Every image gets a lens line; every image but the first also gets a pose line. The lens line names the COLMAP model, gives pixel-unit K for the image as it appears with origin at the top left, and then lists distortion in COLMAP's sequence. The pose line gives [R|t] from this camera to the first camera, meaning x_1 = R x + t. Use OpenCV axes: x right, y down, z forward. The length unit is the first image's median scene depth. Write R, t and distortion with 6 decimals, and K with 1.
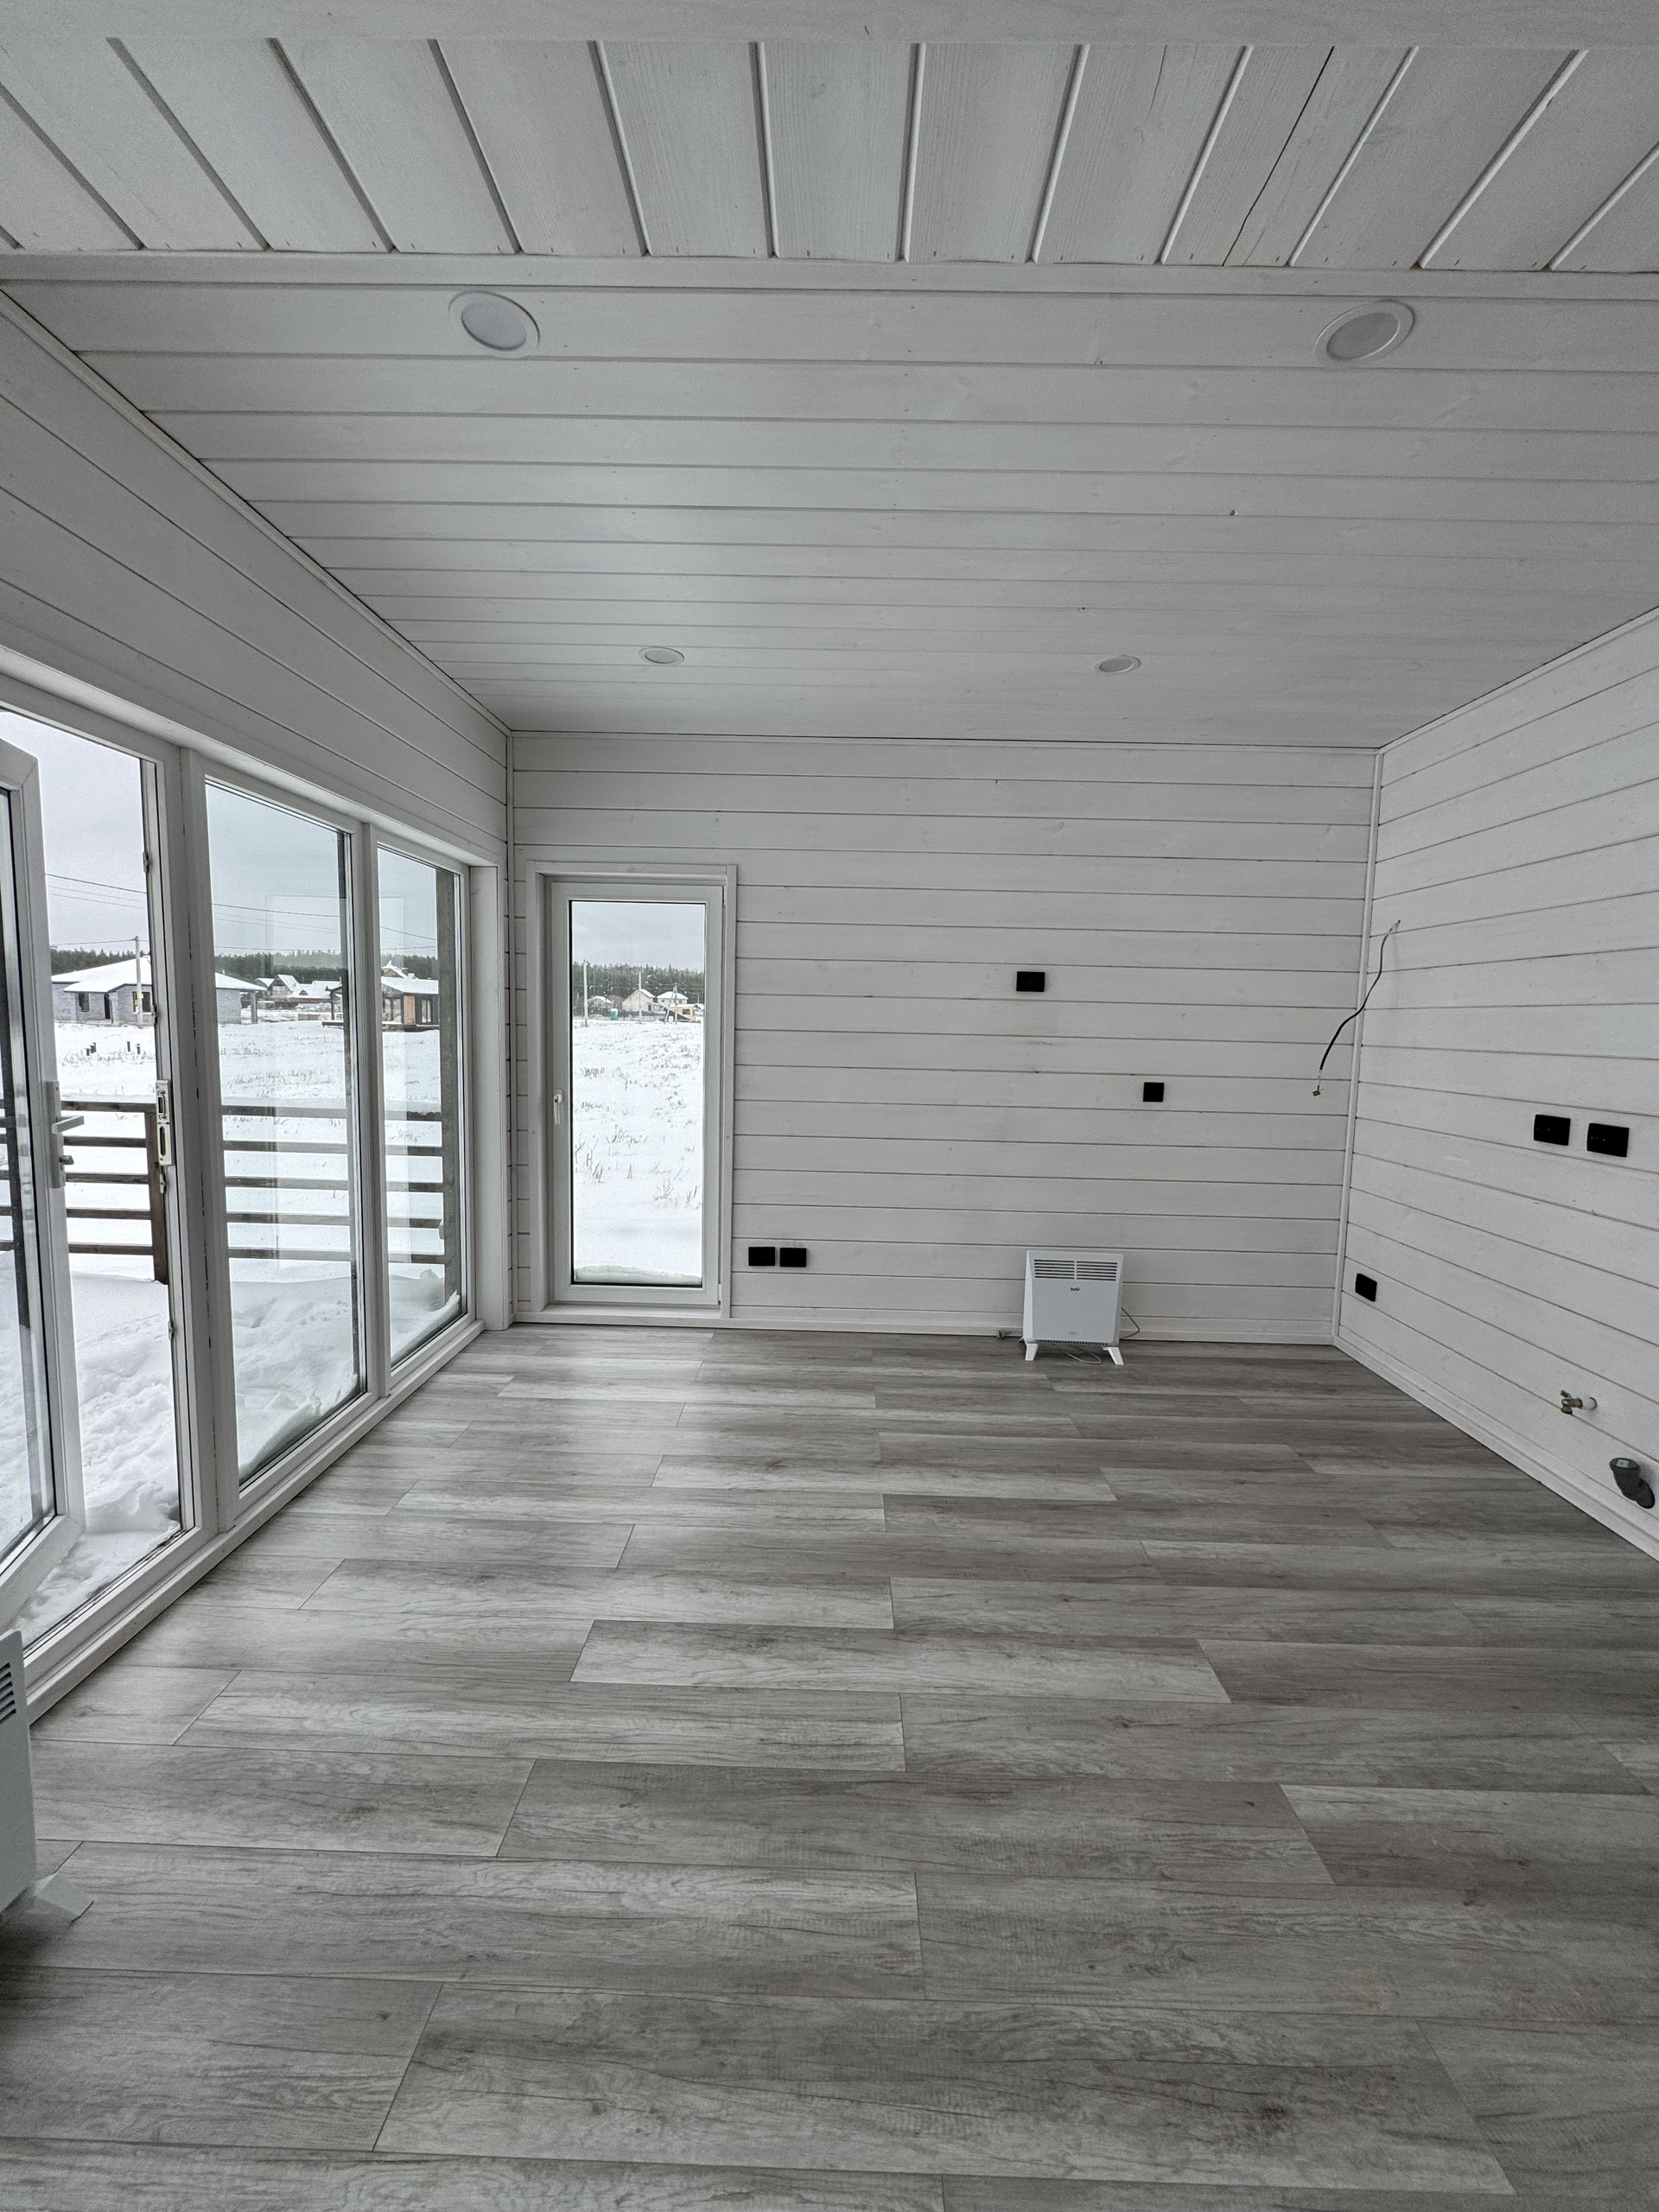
lens RADIAL K [[877.8, 0, 831.5], [0, 877.8, 1103.0], [0, 0, 1]] dist [-0.004265, 0.000732]
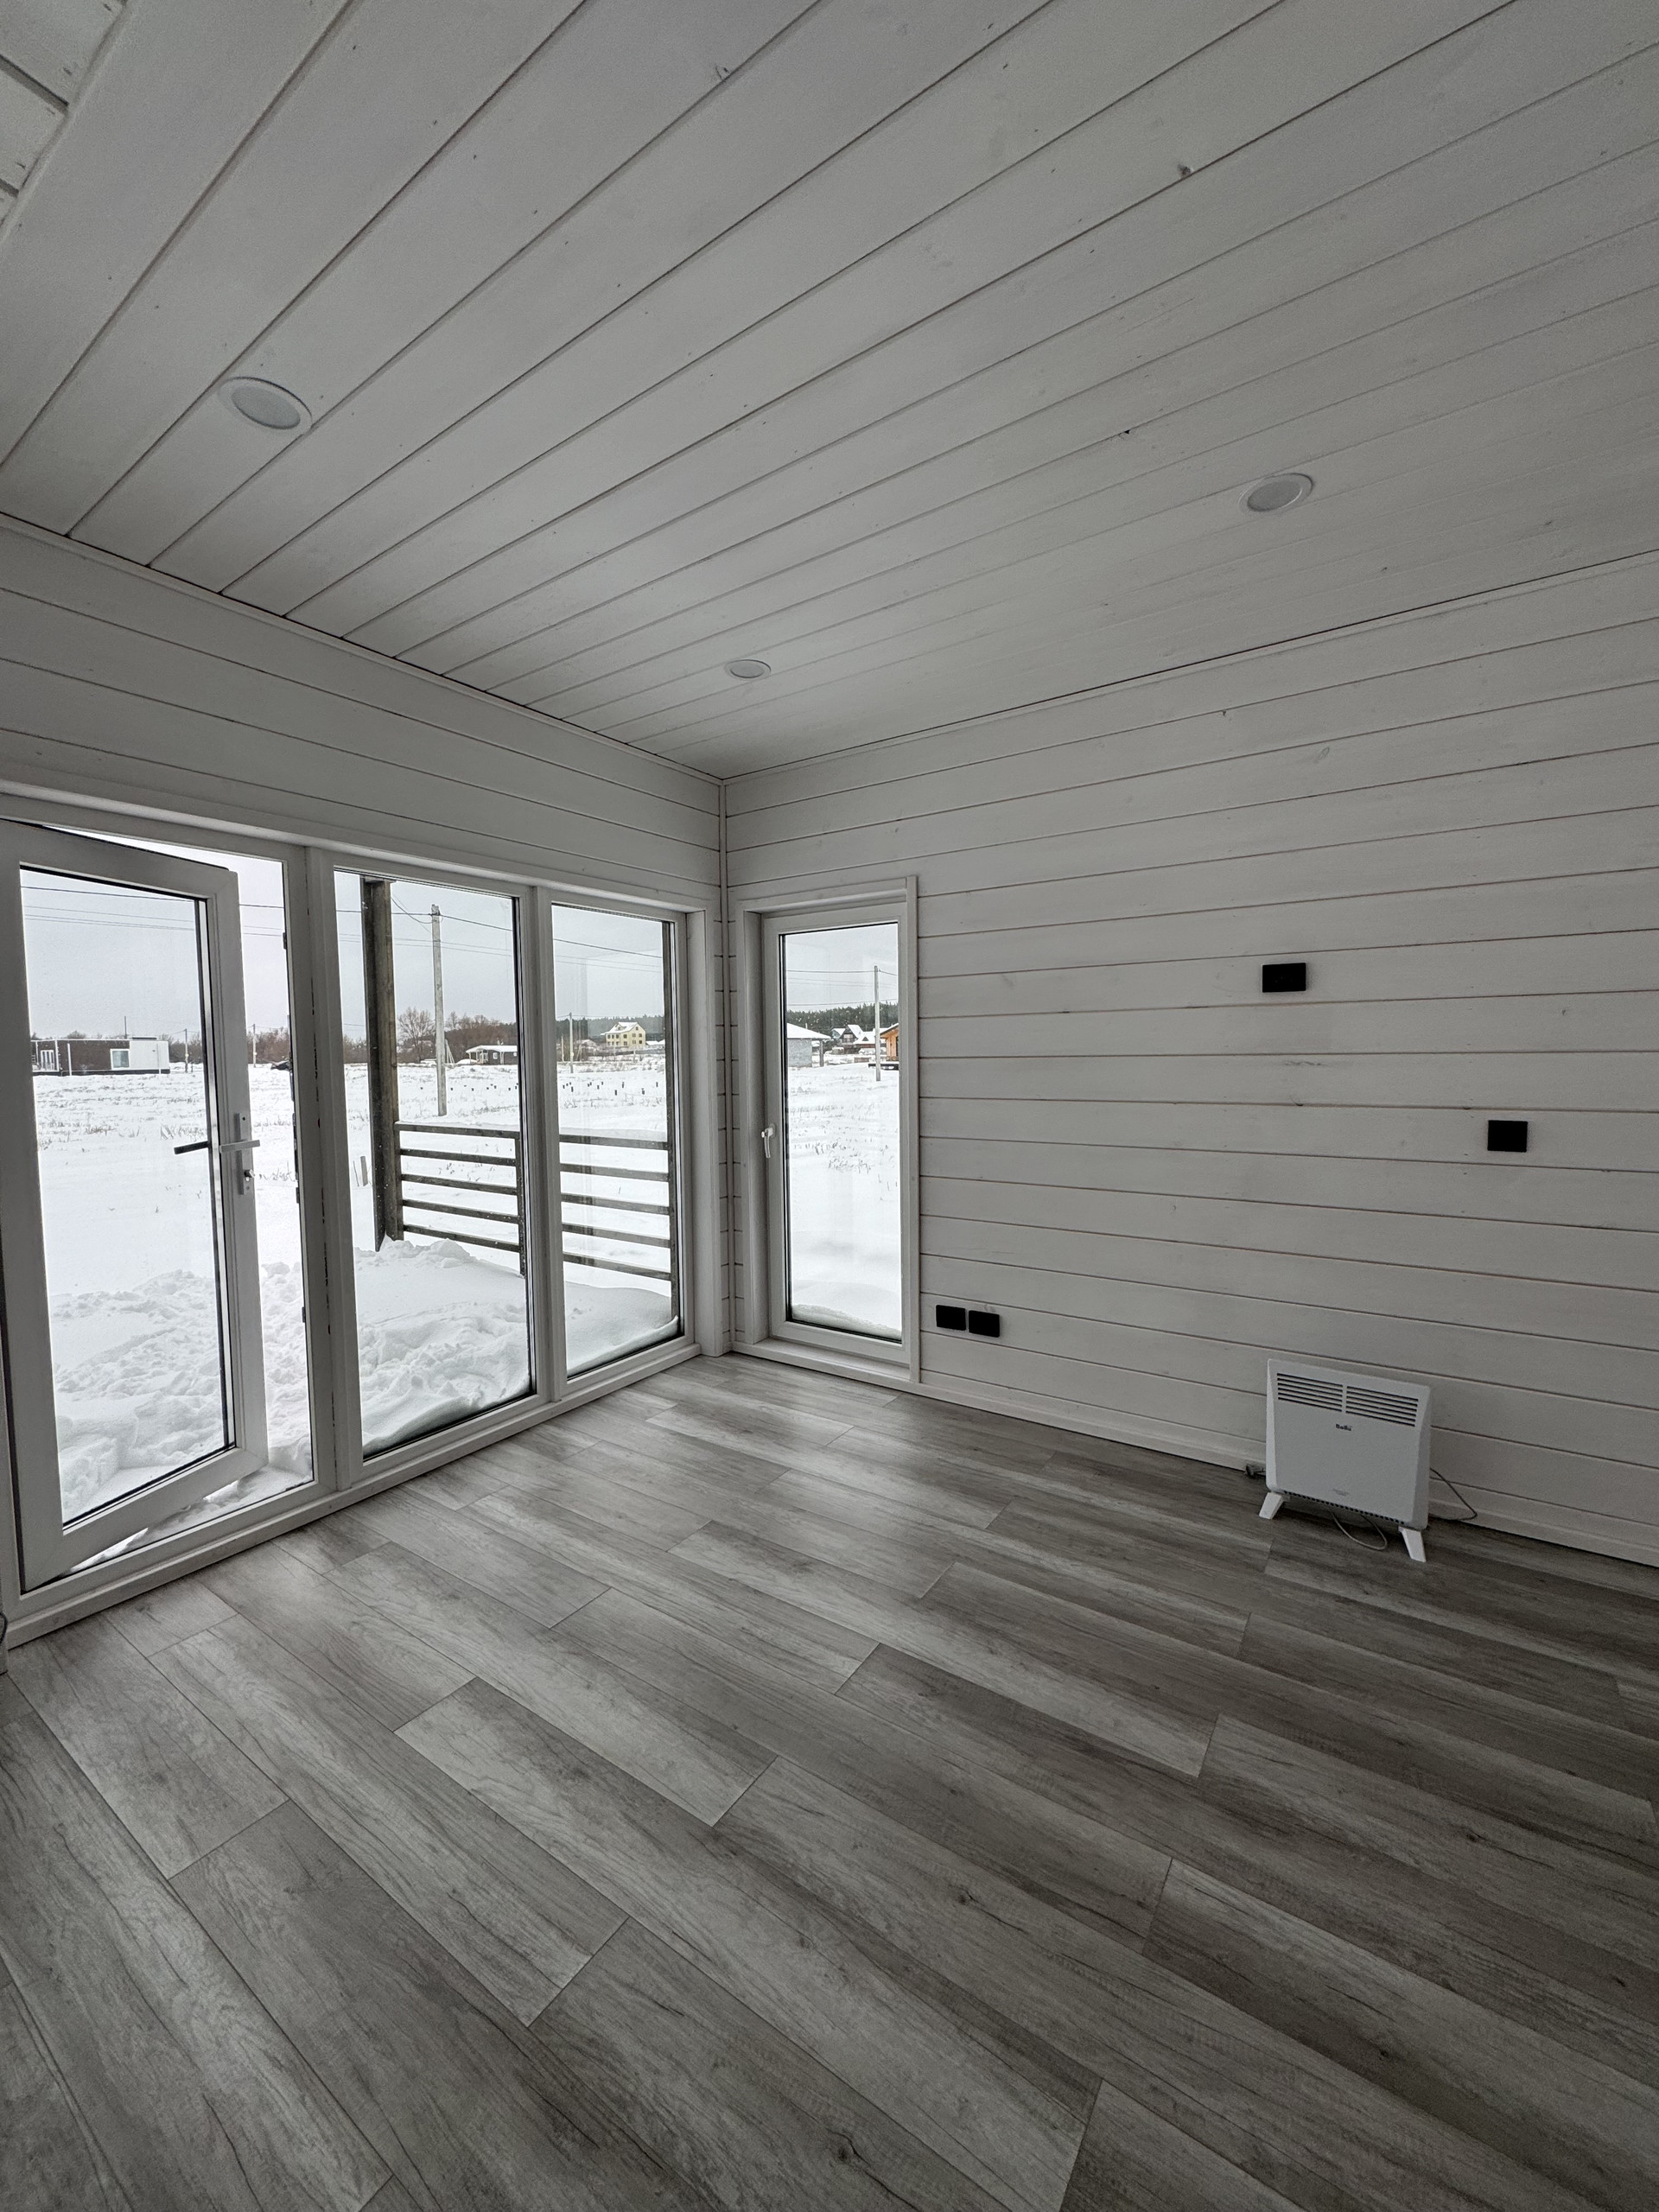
lens RADIAL K [[877.8, 0, 830.9], [0, 877.8, 1103.6], [0, 0, 1]] dist [-0.004265, 0.000732]
pose [[0.833831, -0.003661, -0.552008, 0.365610], [-0.017638, 0.999291, -0.033270, -0.007288], [0.551738, 0.037478, 0.833175, 0.245317]]
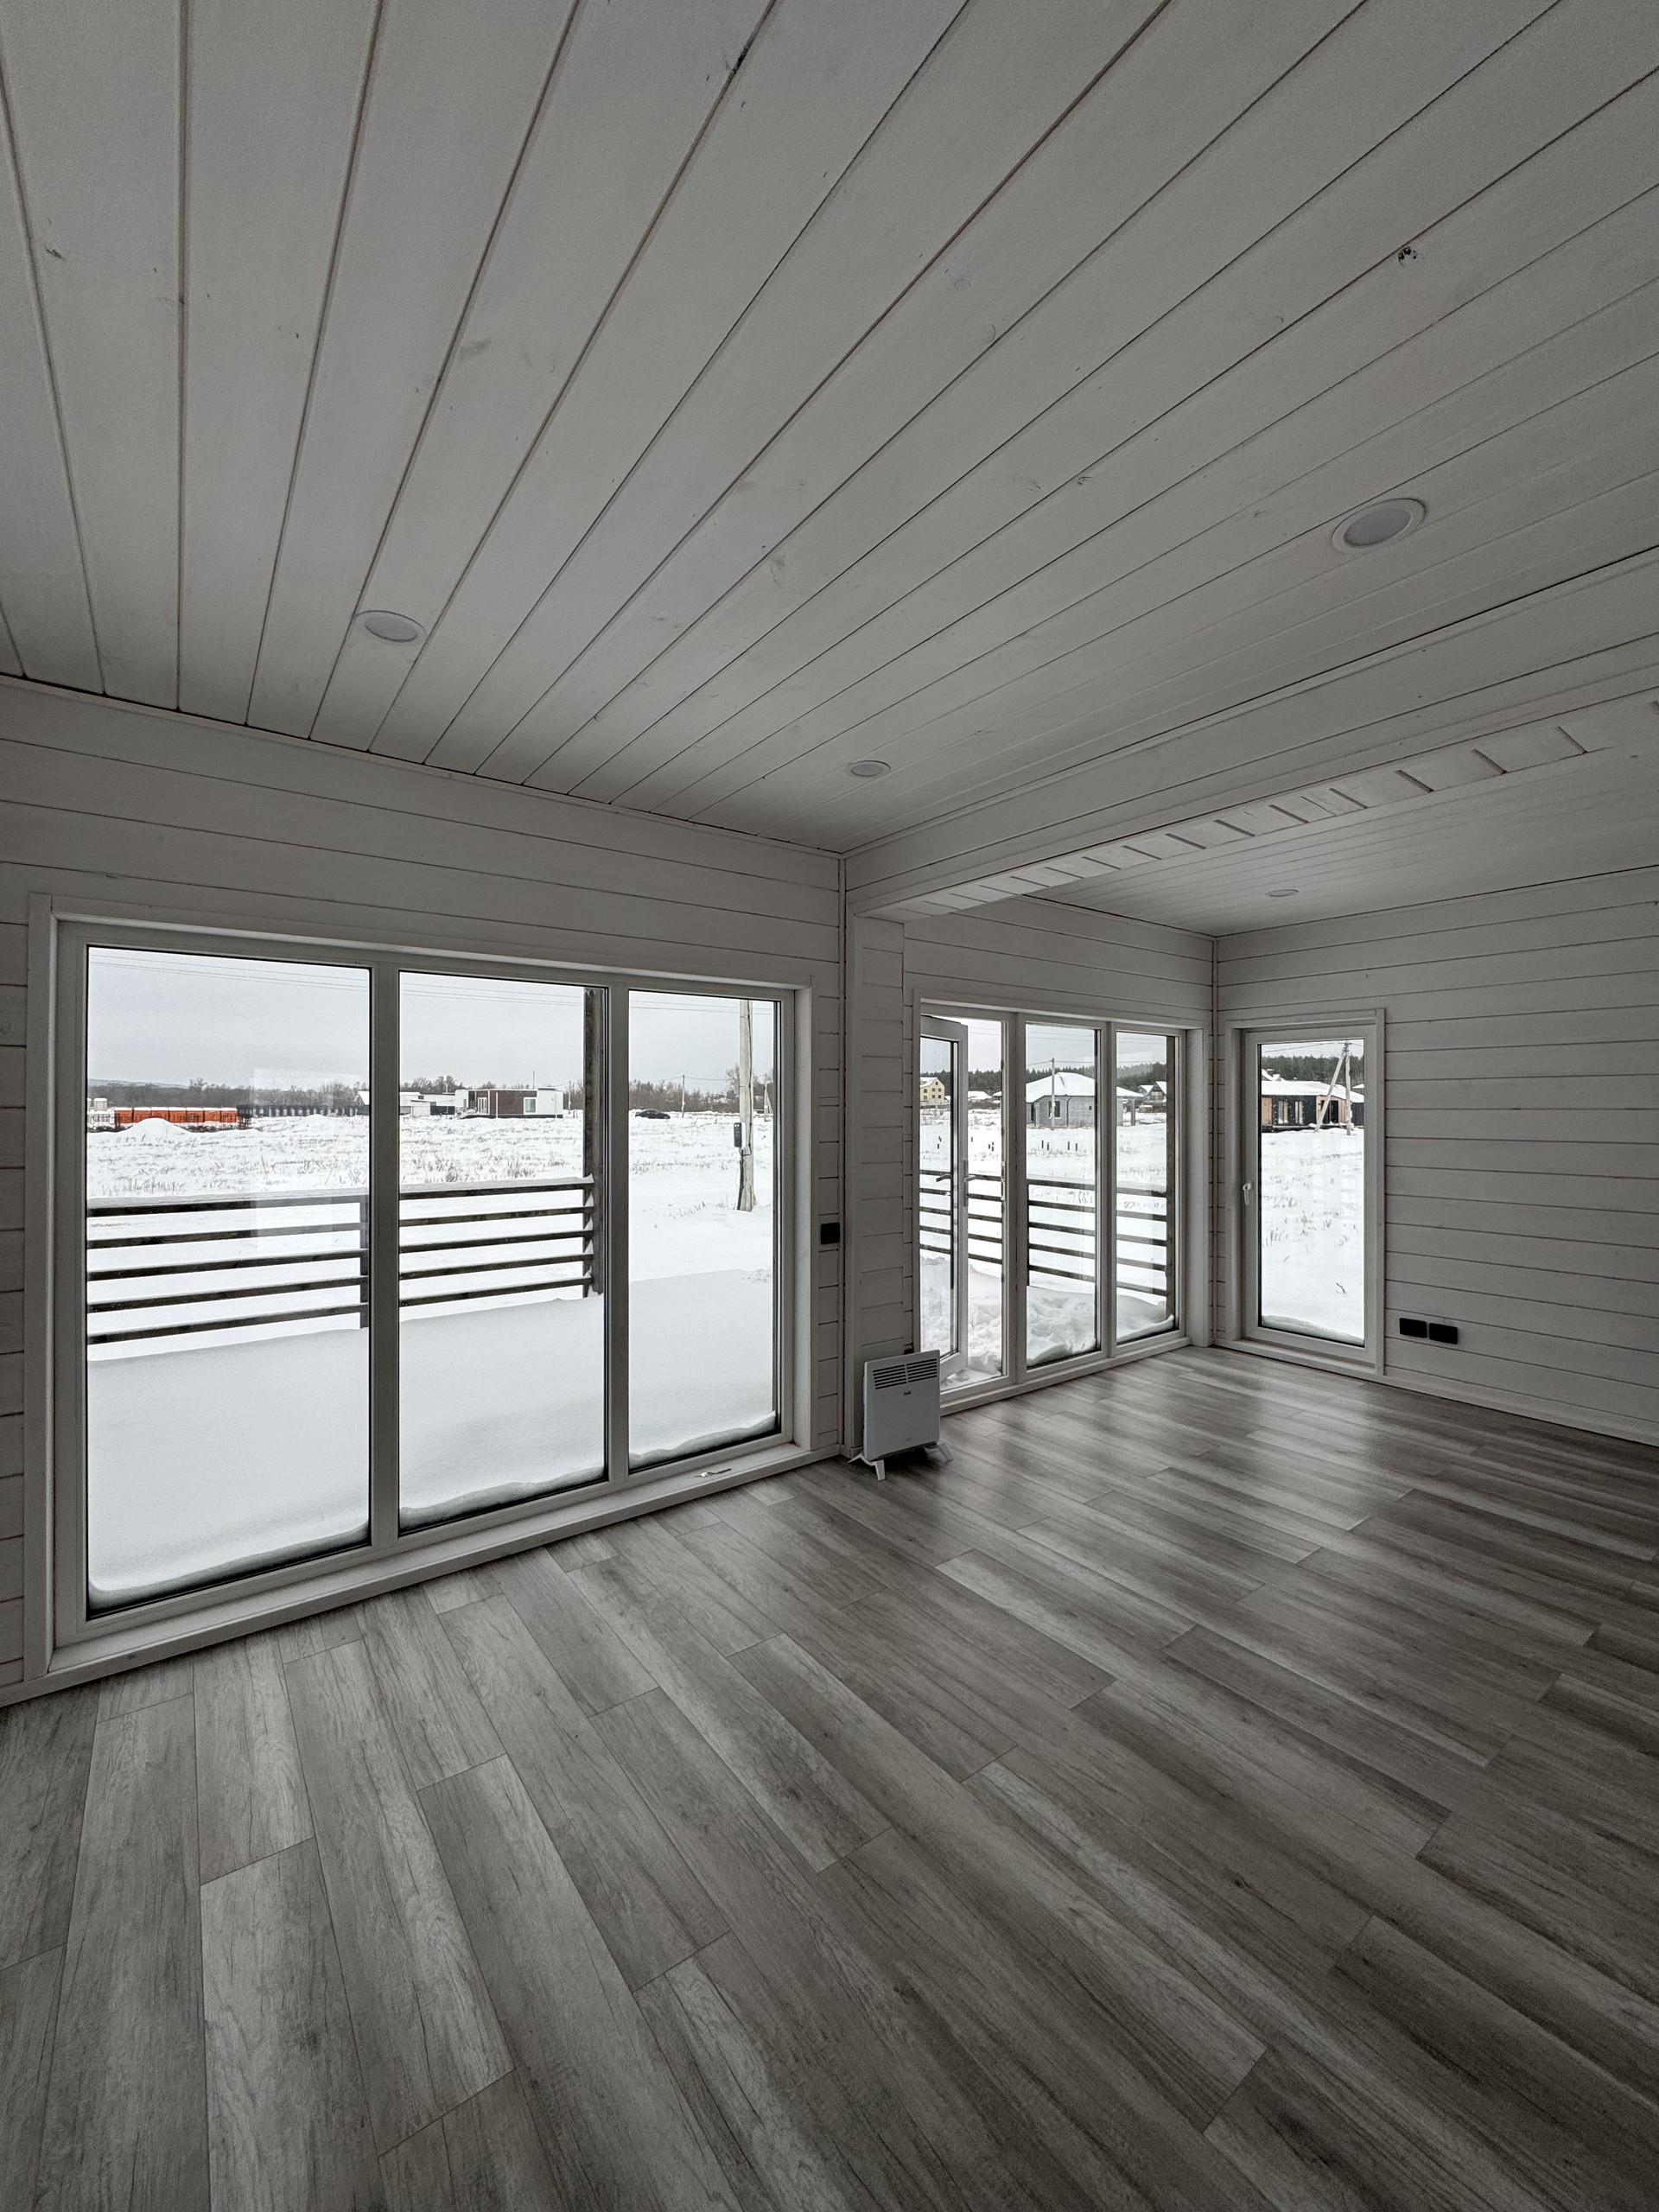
lens RADIAL K [[877.8, 0, 830.3], [0, 877.8, 1101.8], [0, 0, 1]] dist [-0.004265, 0.000732]
pose [[0.608001, -0.028365, -0.793430, 0.472954], [-0.063441, 0.994430, -0.084166, 0.024497], [0.791398, 0.101509, 0.602815, -0.449445]]
